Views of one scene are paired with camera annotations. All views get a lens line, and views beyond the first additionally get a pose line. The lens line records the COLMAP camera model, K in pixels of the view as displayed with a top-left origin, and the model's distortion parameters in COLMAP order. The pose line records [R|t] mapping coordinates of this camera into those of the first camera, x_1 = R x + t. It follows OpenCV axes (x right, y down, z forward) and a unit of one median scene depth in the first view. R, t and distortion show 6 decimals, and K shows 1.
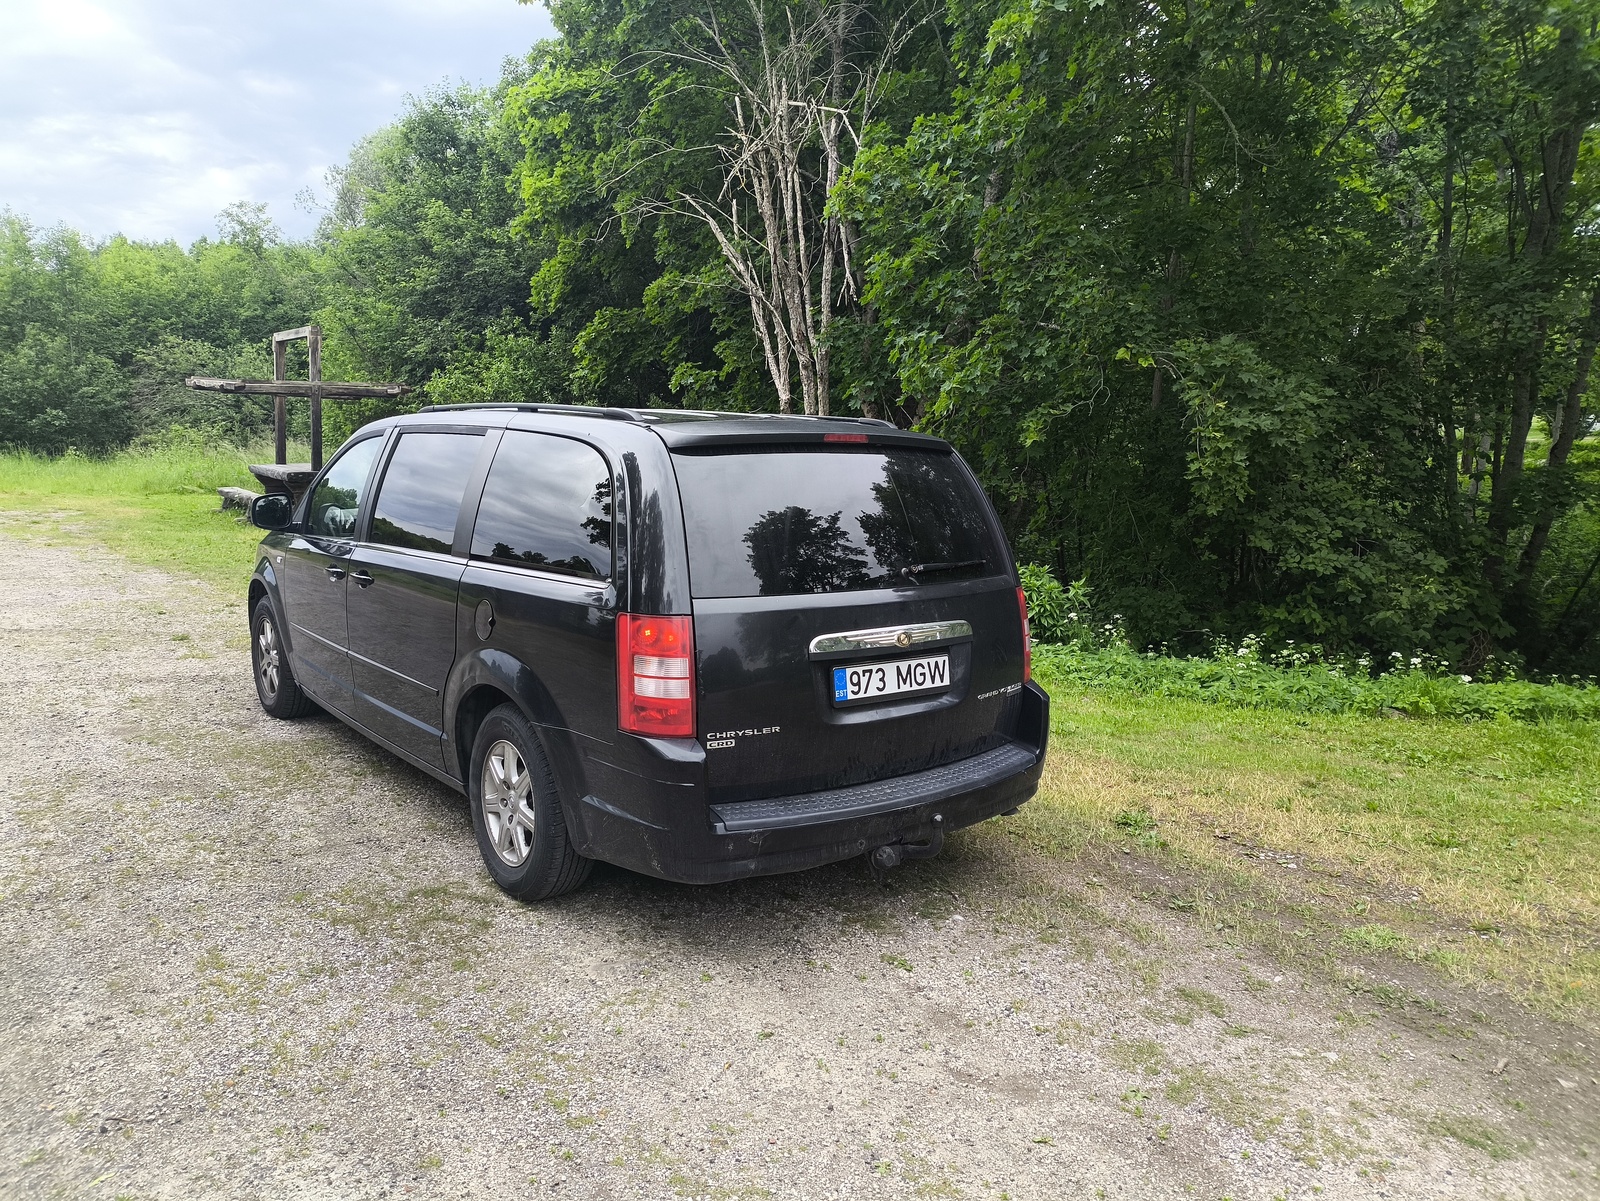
lens RADIAL K [[1181.5, 0, 800.0], [0, 1181.5, 600.5], [0, 0, 1]] dist [-0.006217, -0.006050]
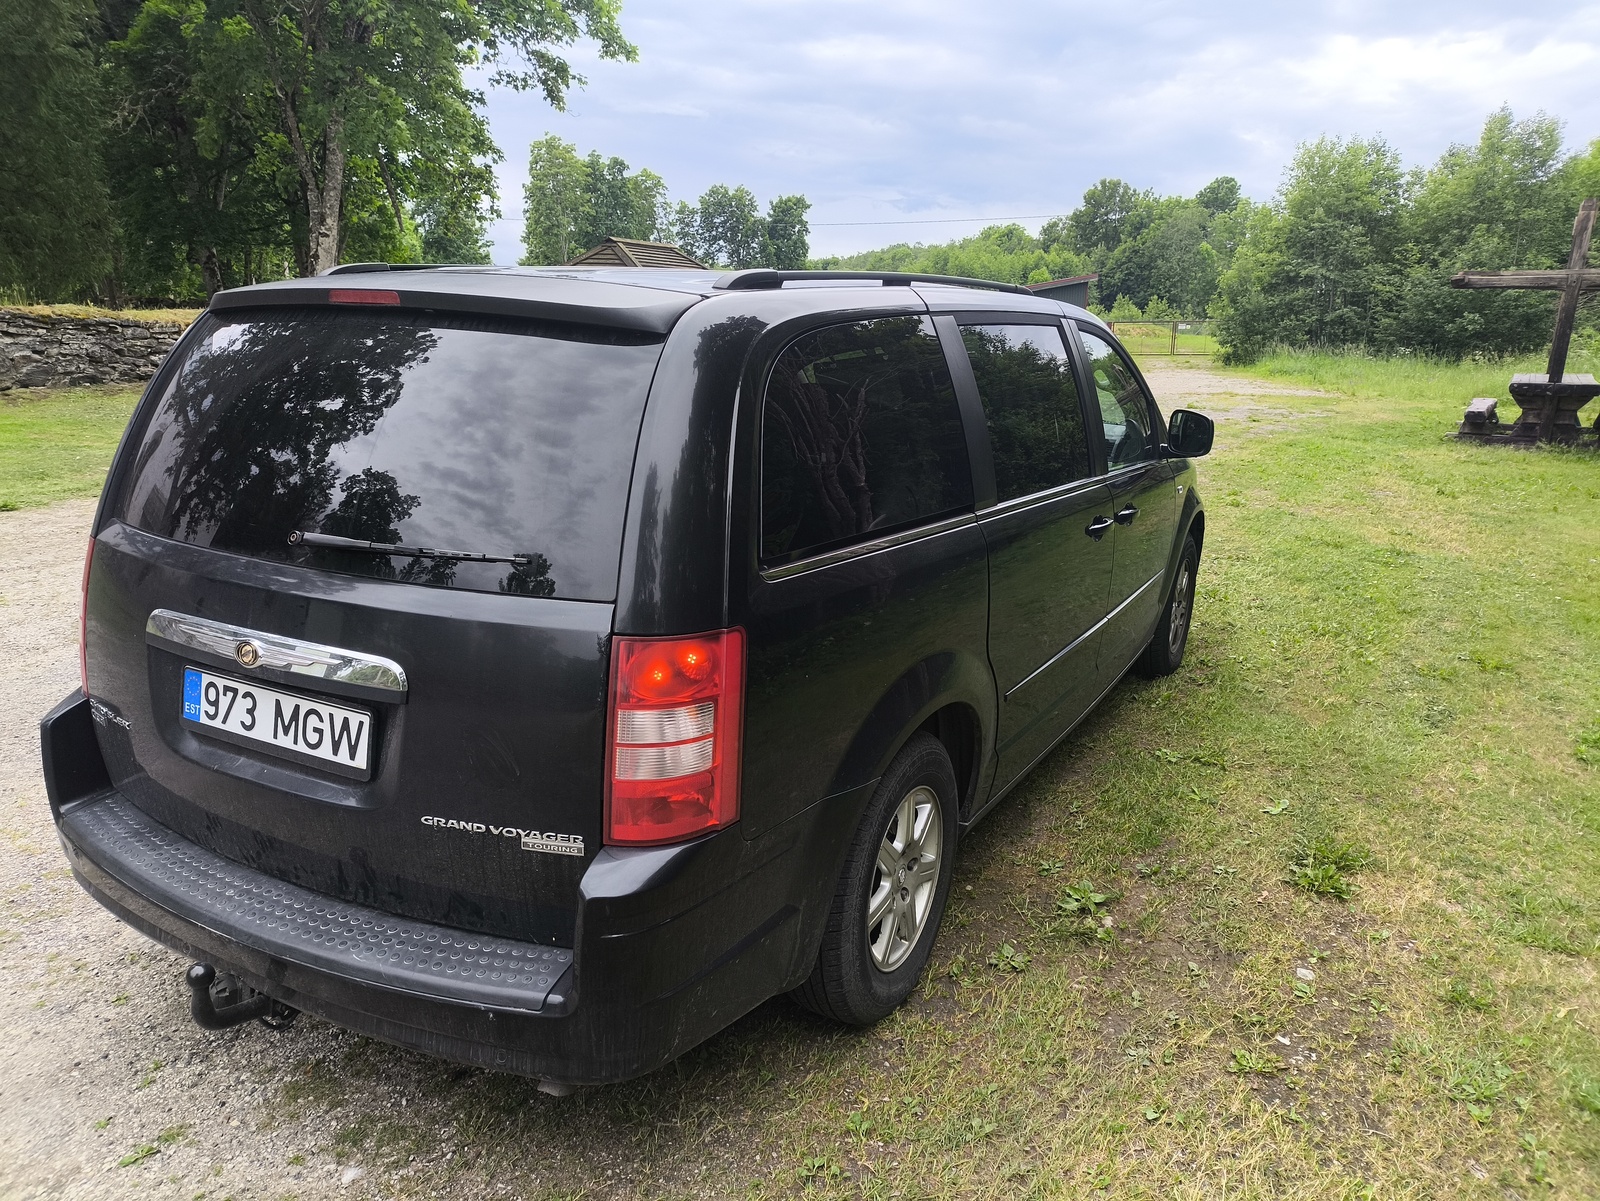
lens RADIAL K [[1181.5, 0, 800.0], [0, 1181.5, 600.5], [0, 0, 1]] dist [-0.006217, -0.006050]
pose [[0.398176, 0.206581, -0.893745, 0.663706], [-0.138679, 0.976670, 0.163965, -0.117058], [0.906766, 0.058657, 0.417534, 0.953984]]
